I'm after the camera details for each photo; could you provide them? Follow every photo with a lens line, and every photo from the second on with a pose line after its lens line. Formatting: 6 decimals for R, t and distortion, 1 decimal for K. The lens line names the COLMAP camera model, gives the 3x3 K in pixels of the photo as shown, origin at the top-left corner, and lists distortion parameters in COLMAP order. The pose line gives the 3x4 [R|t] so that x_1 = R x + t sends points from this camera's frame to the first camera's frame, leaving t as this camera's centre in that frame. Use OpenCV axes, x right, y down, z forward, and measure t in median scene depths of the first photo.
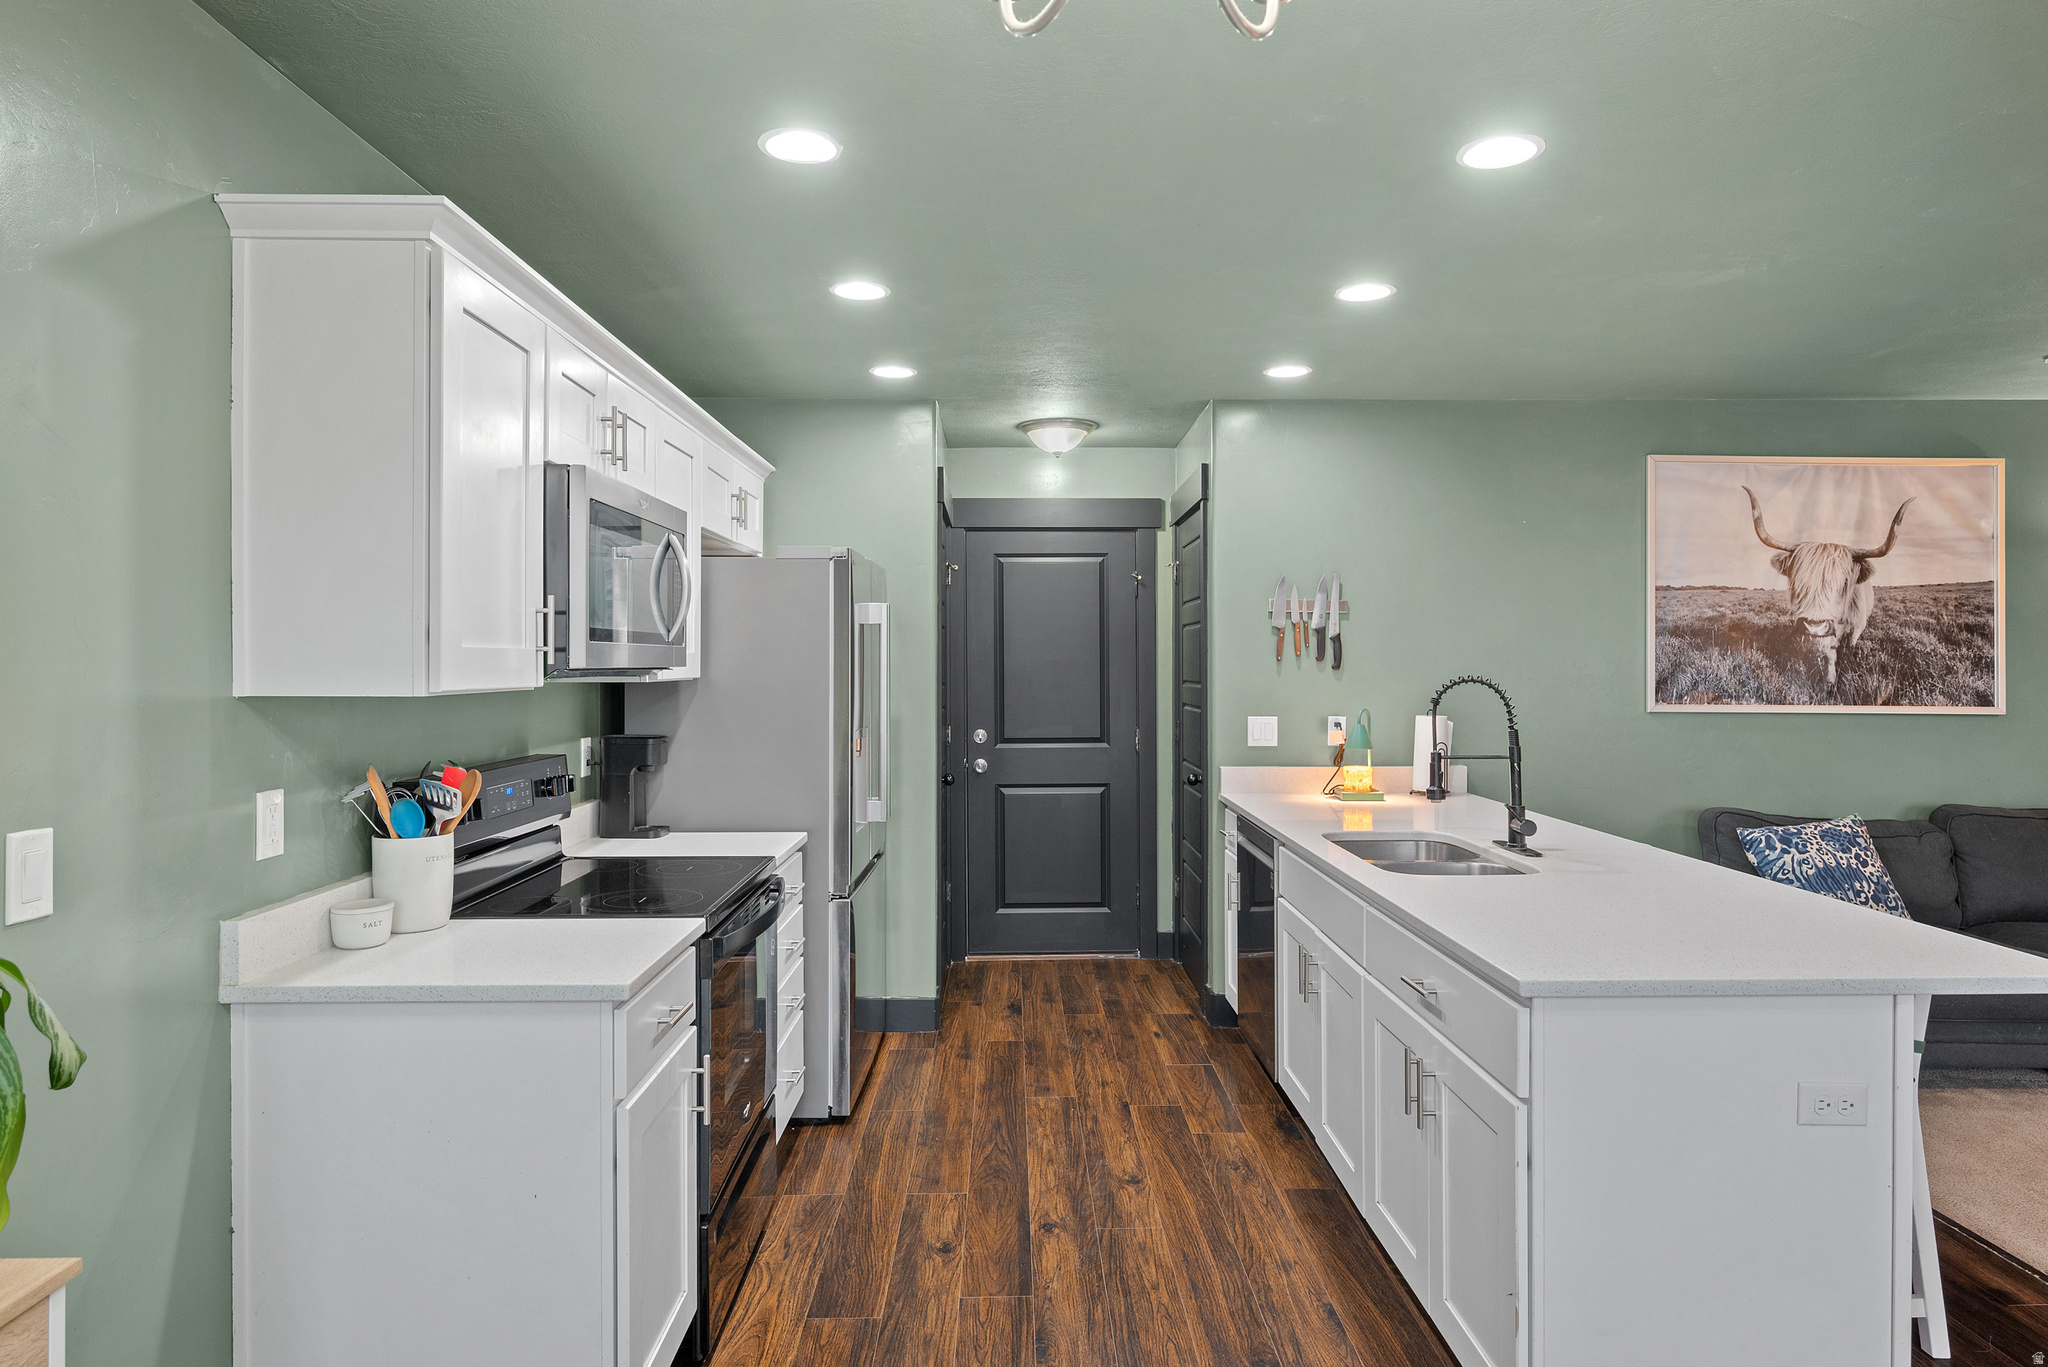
lens RADIAL K [[1195.0, 0, 1018.5], [0, 1195.0, 665.9], [0, 0, 1]] dist [0.015620, -0.004274]
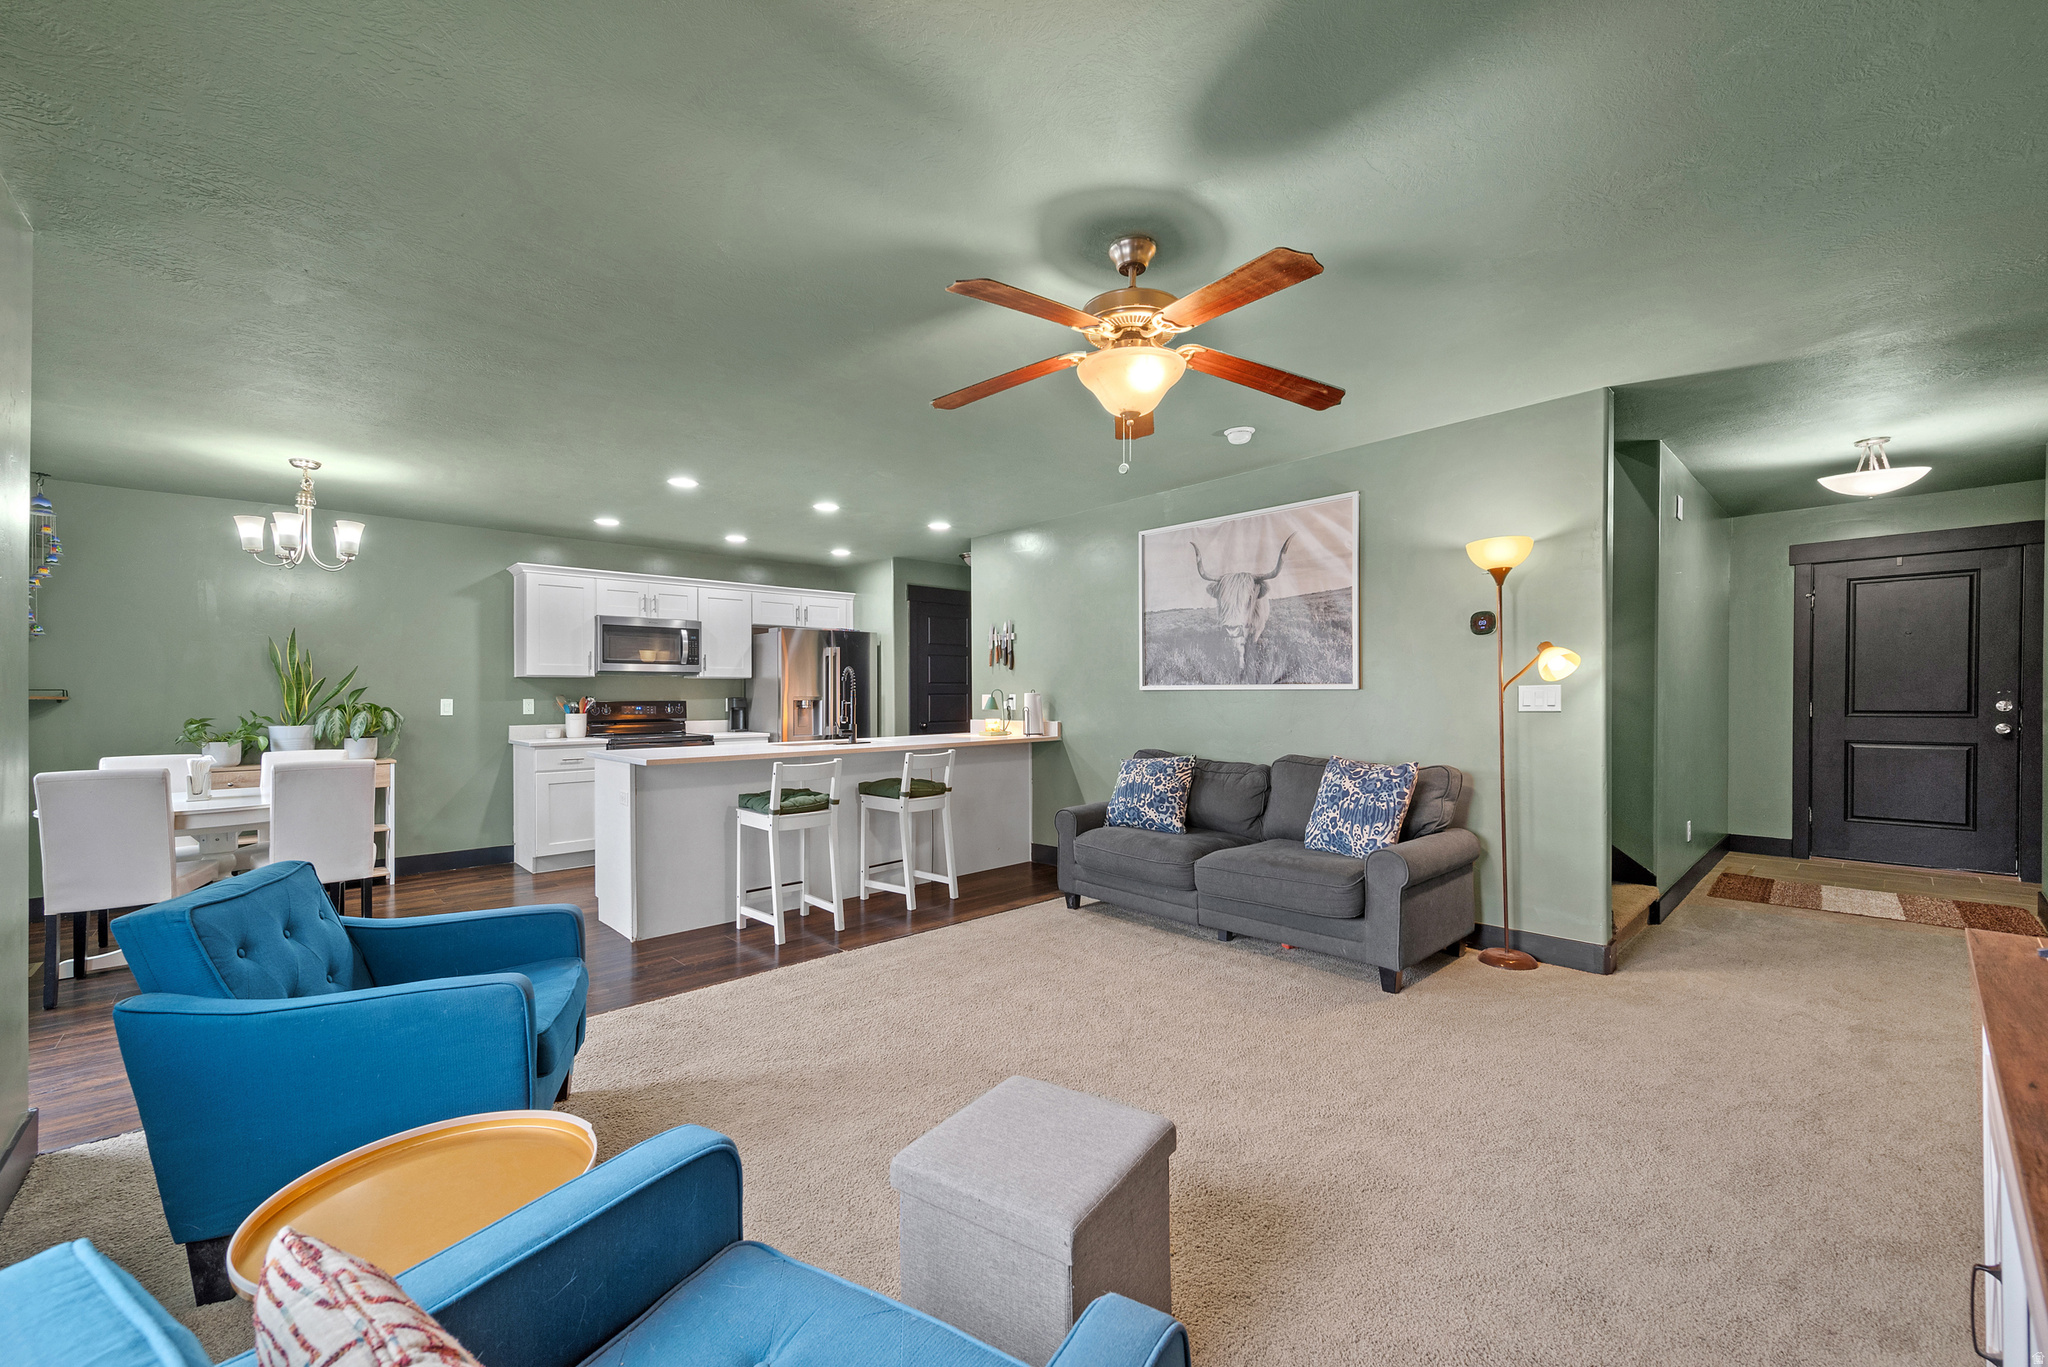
lens RADIAL K [[807.2, 0, 1033.0], [0, 807.2, 695.0], [0, 0, 1]] dist [0.000832, -0.000379]
pose [[0.680055, -0.004509, -0.733148, 1.216040], [0.004613, 0.999988, -0.001871, 0.046035], [0.733147, -0.002109, 0.680067, 0.156817]]
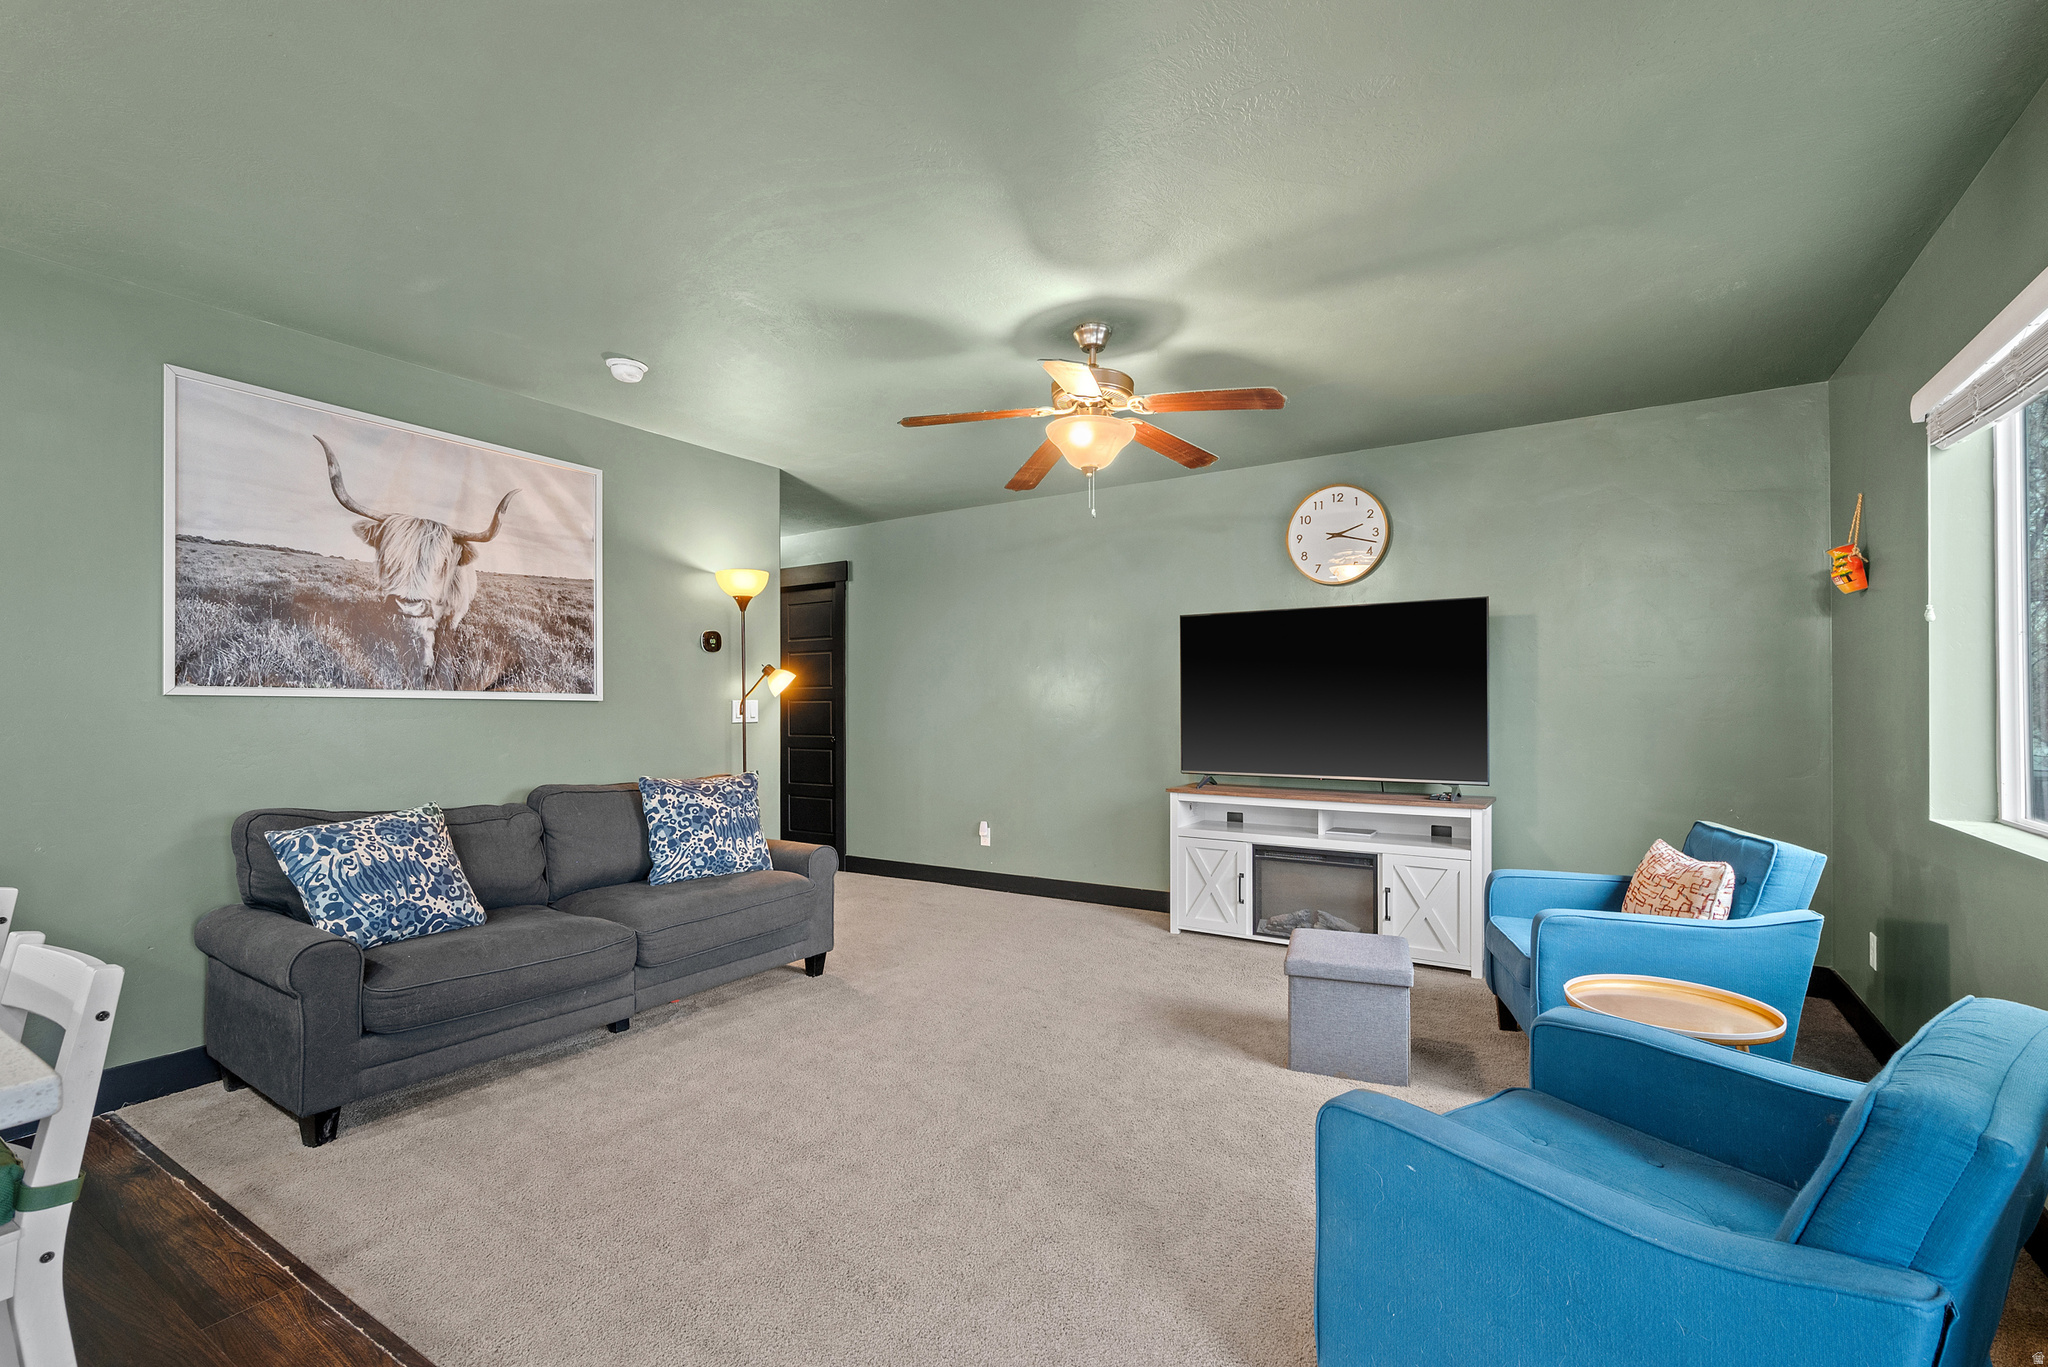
lens RADIAL K [[876.2, 0, 1049.1], [0, 876.2, 705.9], [0, 0, 1]] dist [-0.000469, 0.001997]
pose [[0.545118, 0.003728, 0.838351, 0.364253], [0.004772, 0.999960, -0.007549, 0.052710], [-0.838345, 0.008115, 0.545079, 0.213700]]
